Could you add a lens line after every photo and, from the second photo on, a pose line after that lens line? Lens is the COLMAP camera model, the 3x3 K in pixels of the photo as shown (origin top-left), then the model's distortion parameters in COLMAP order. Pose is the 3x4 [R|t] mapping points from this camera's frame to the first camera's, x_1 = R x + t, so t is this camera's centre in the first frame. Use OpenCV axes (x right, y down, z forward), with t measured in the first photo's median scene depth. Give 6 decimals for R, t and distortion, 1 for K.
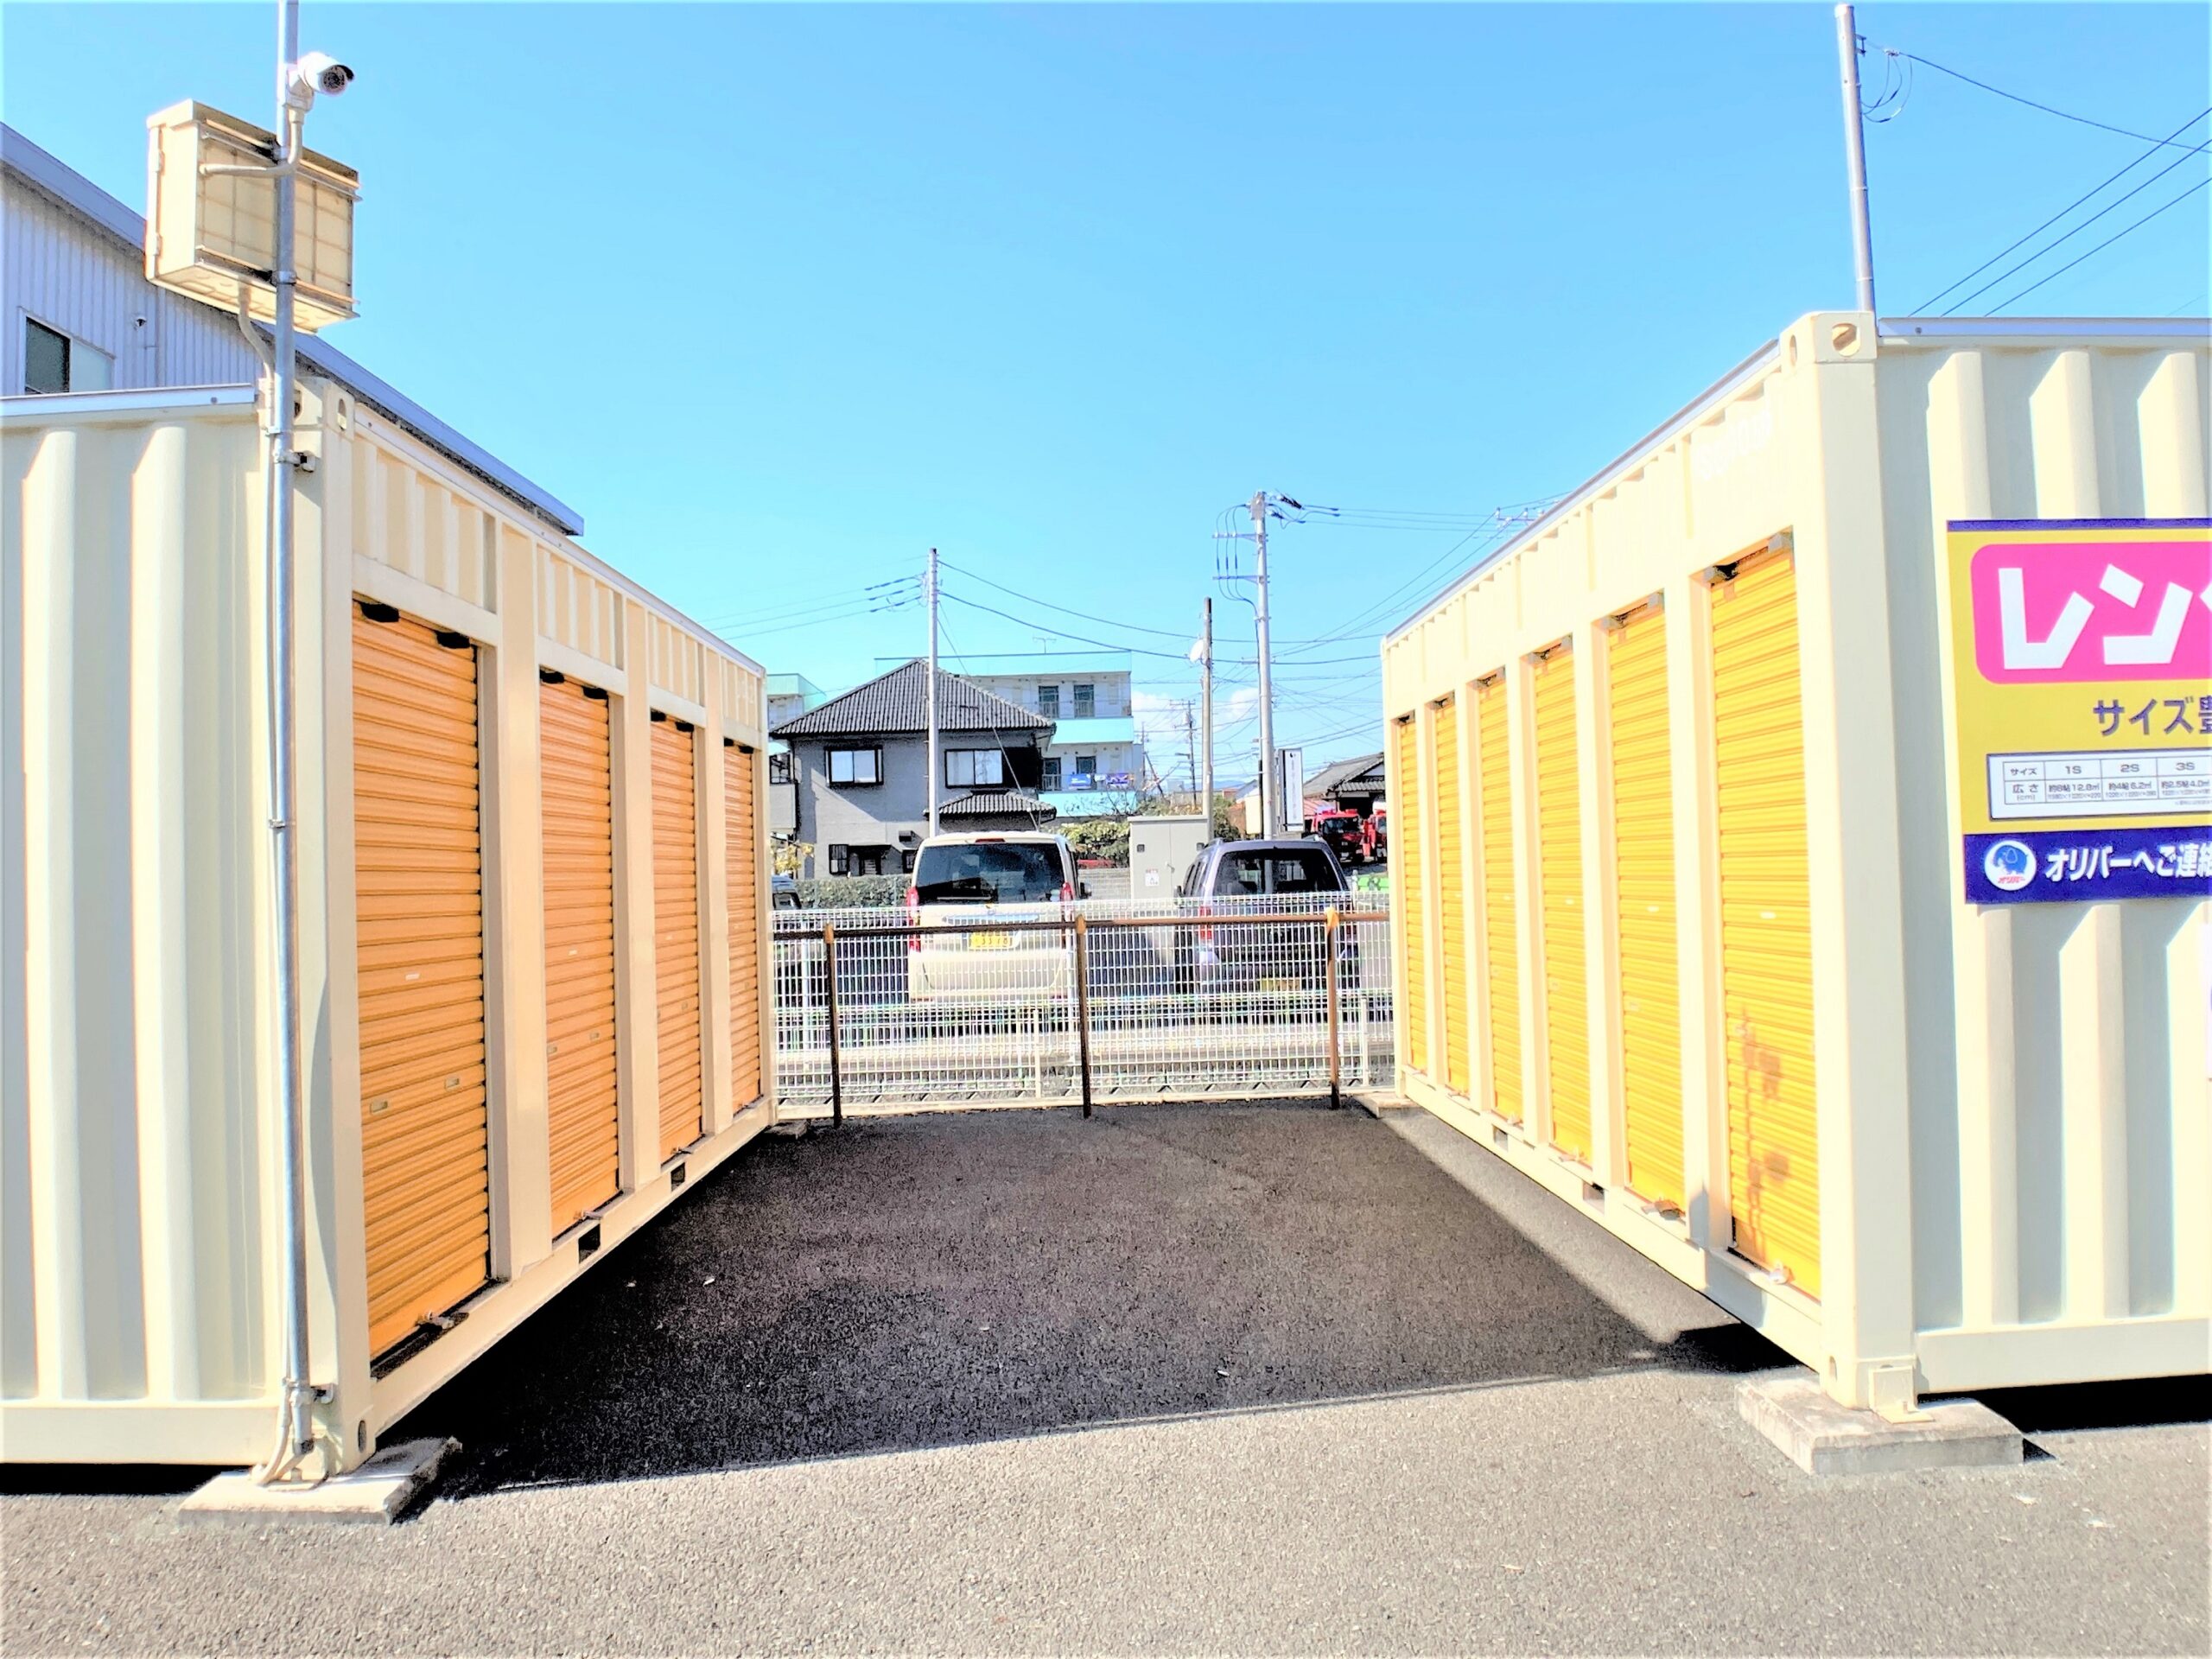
lens RADIAL K [[1801.1, 0, 1106.5], [0, 1801.1, 818.6], [0, 0, 1]] dist [-0.047743, -0.070293]
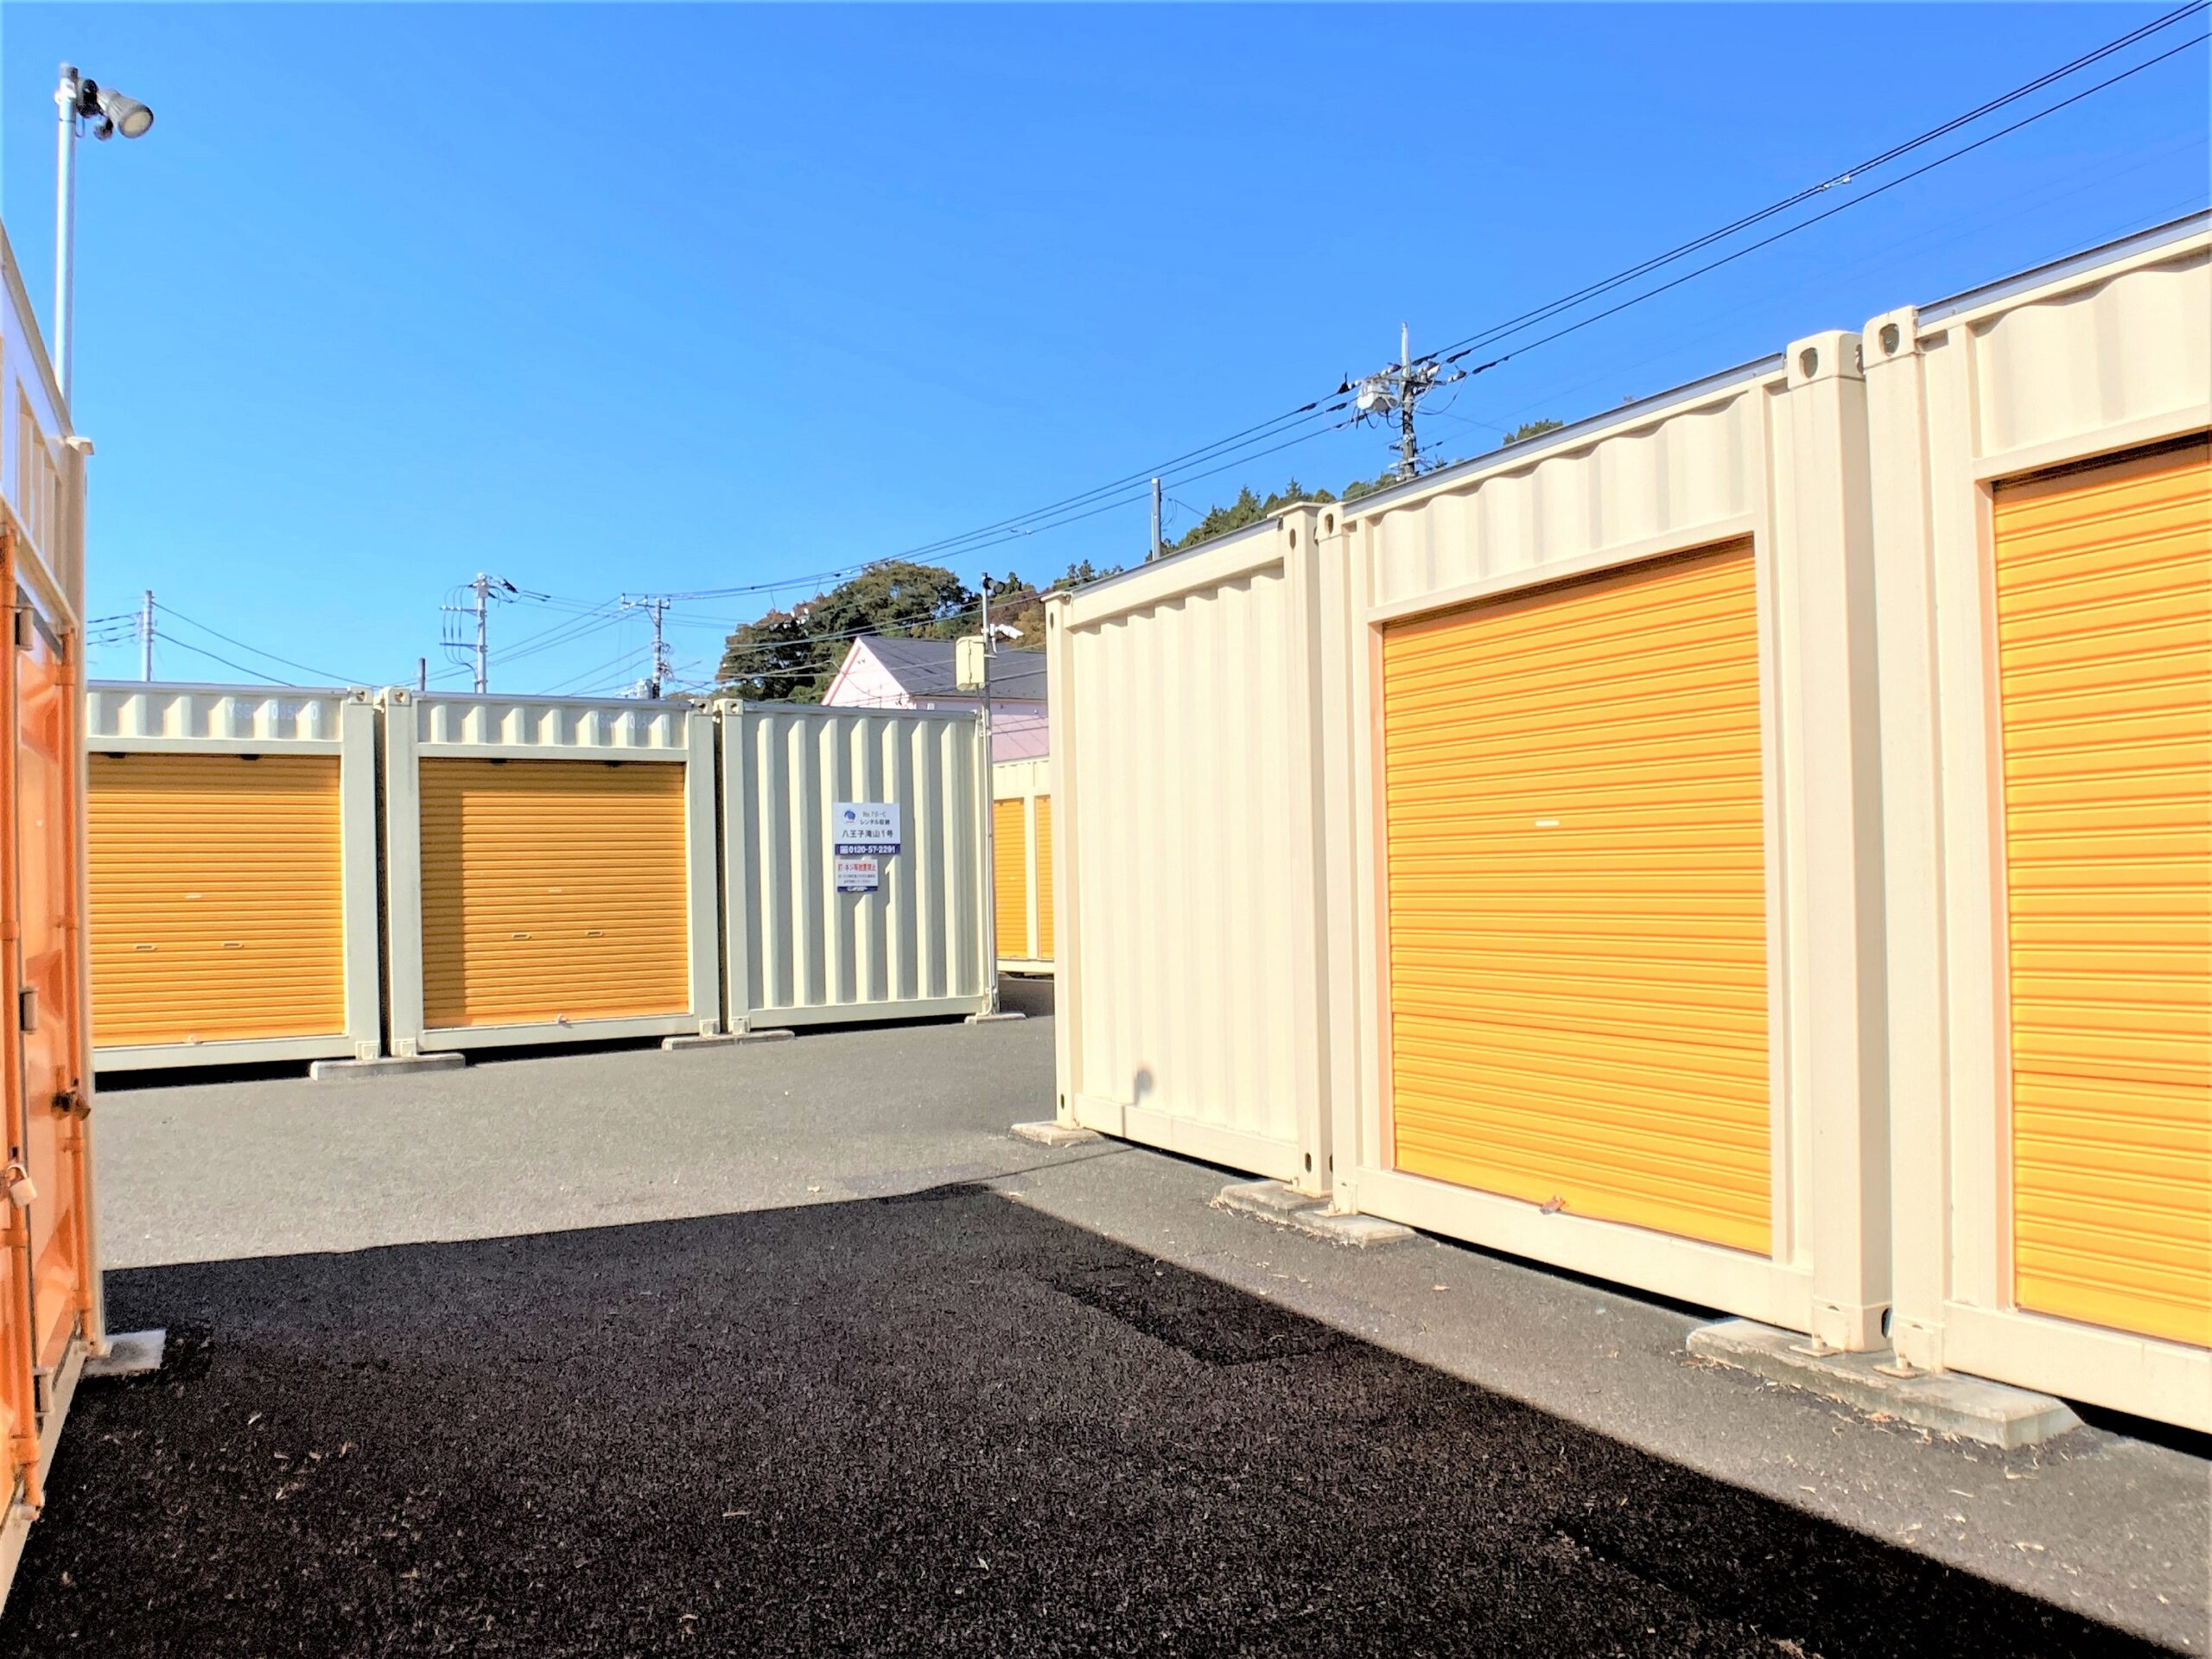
lens RADIAL K [[1902.2, 0, 1096.7], [0, 1902.2, 866.4], [0, 0, 1]] dist [-0.015686, -0.092077]
pose [[0.823664, 0.016890, 0.566827, -2.460255], [-0.018058, 0.999831, -0.003552, 0.077306], [-0.566791, -0.007310, 0.823829, -2.314542]]
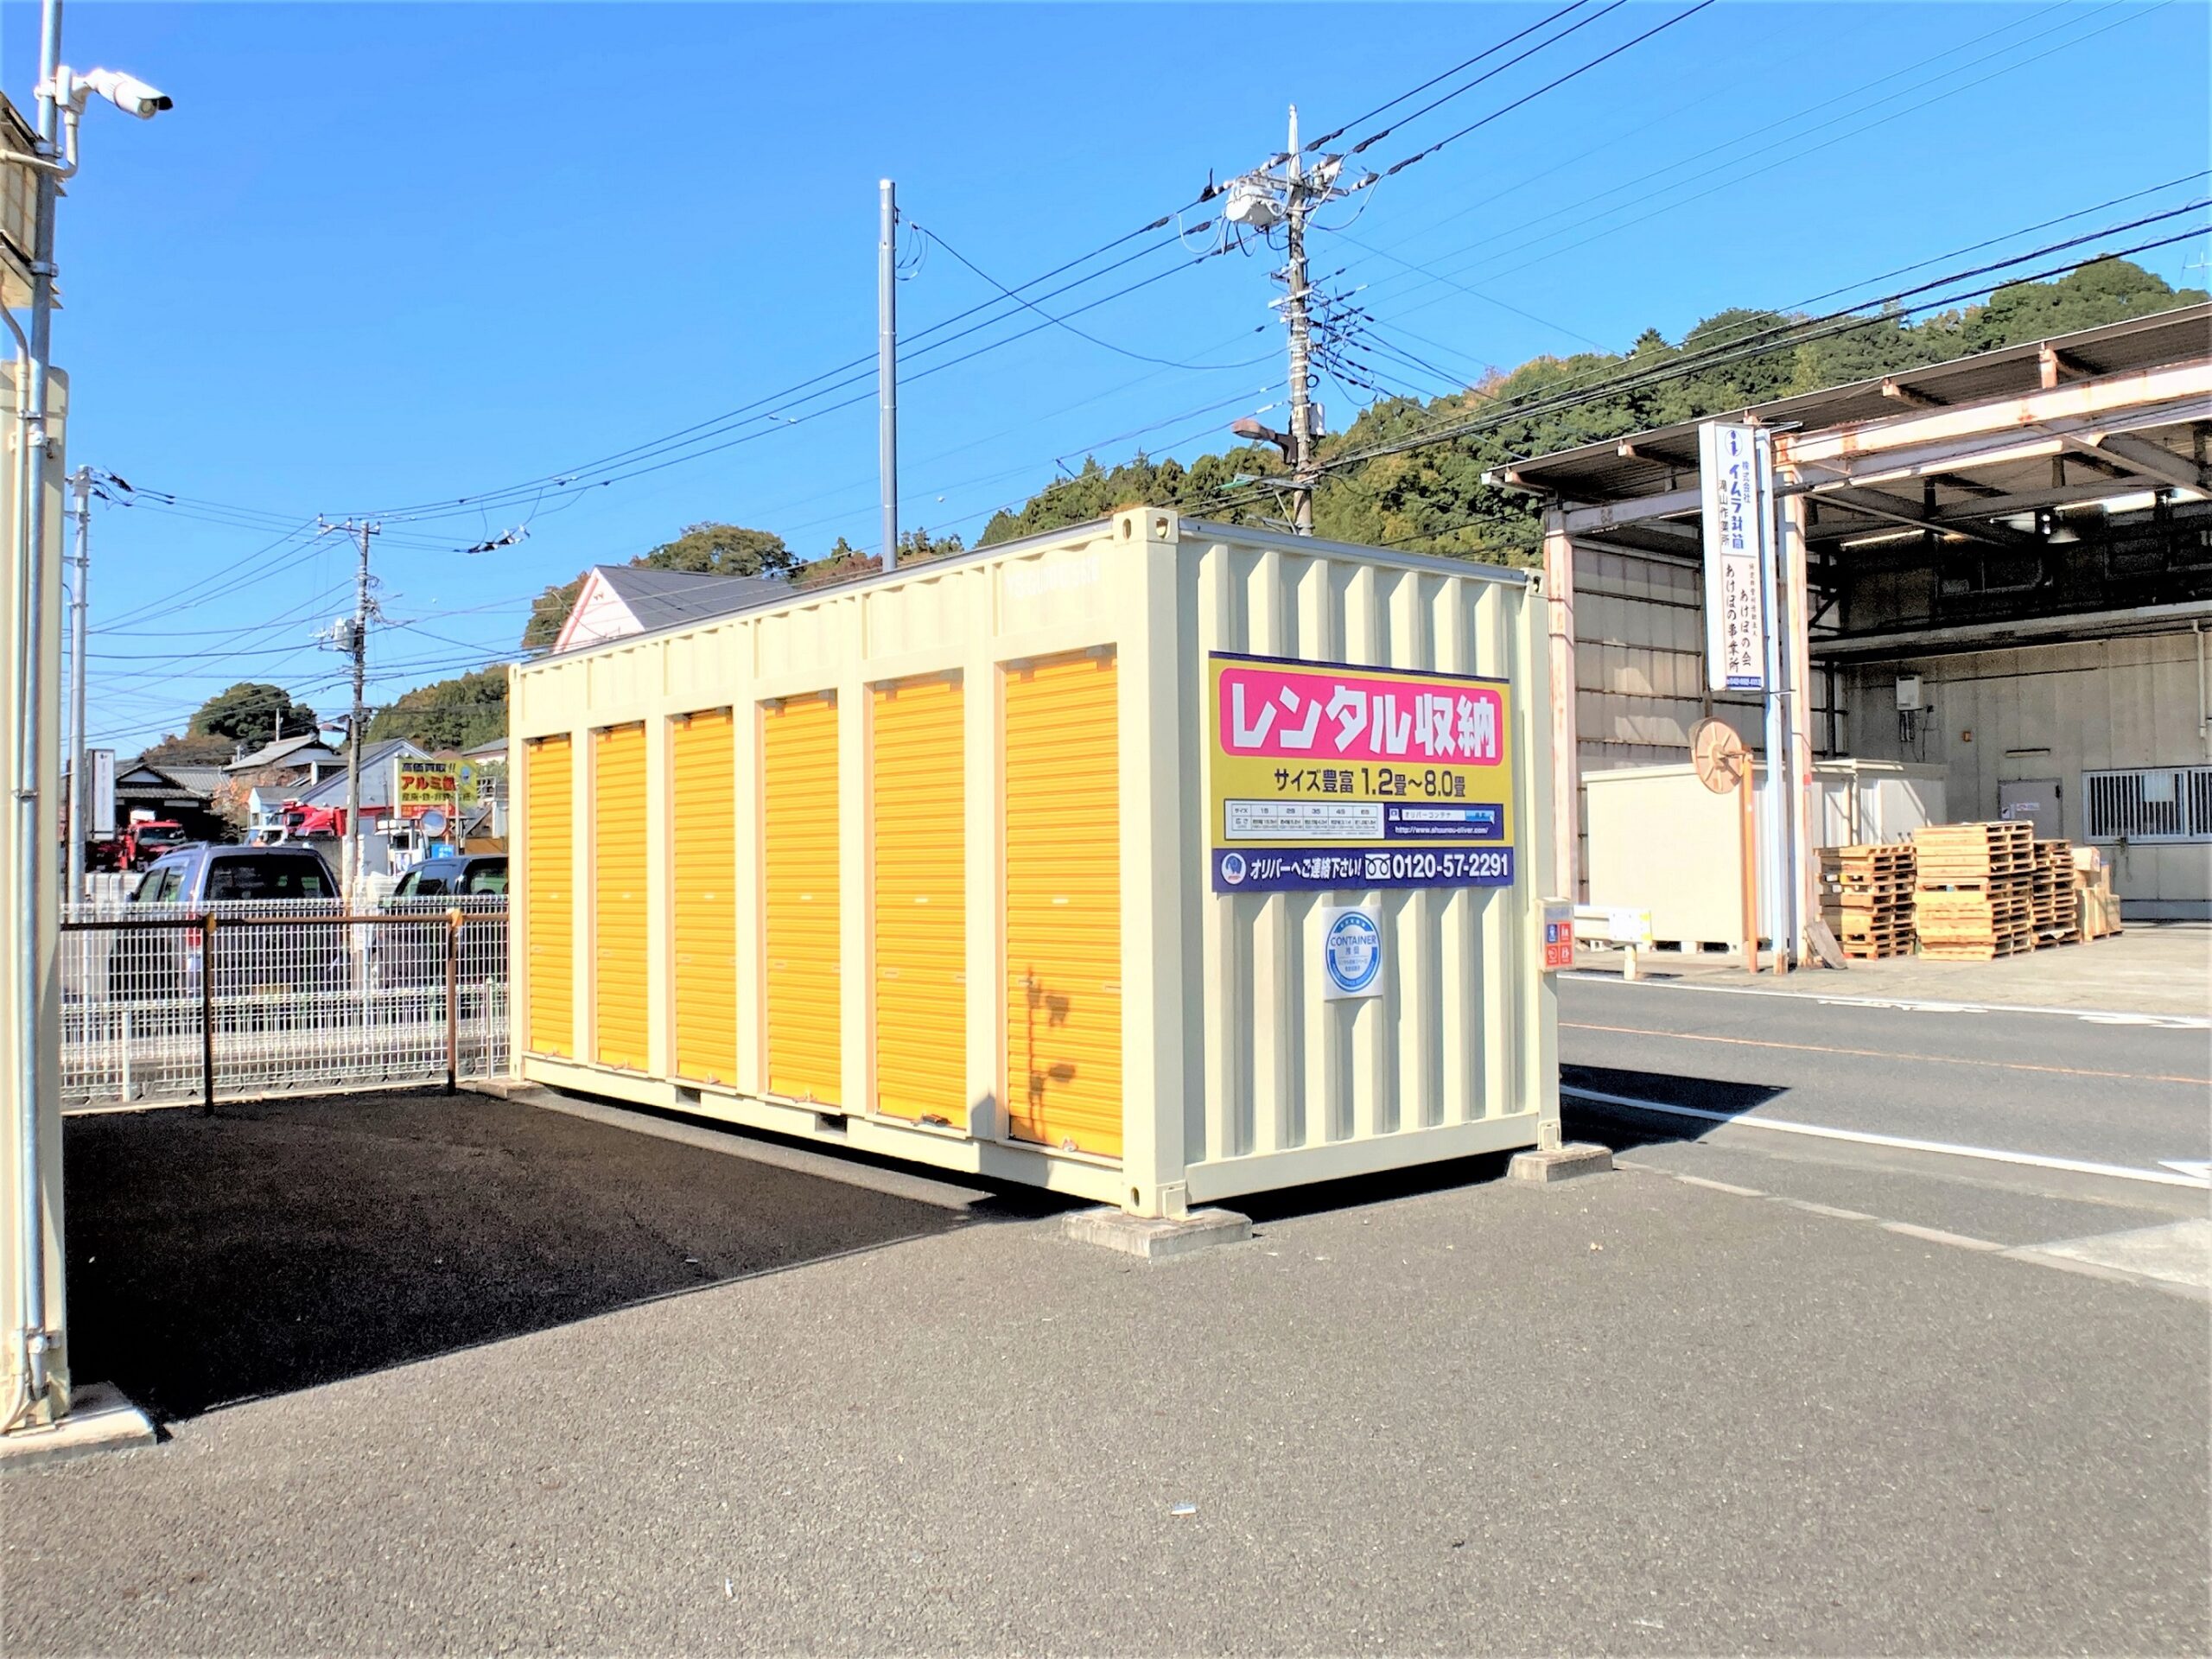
lens RADIAL K [[1801.1, 0, 1106.5], [0, 1801.1, 818.6], [0, 0, 1]] dist [-0.047743, -0.070293]
pose [[0.771714, 0.037689, 0.634852, -0.614095], [-0.029861, 0.999289, -0.023026, 0.021909], [-0.635269, -0.001188, 0.772290, -0.186212]]
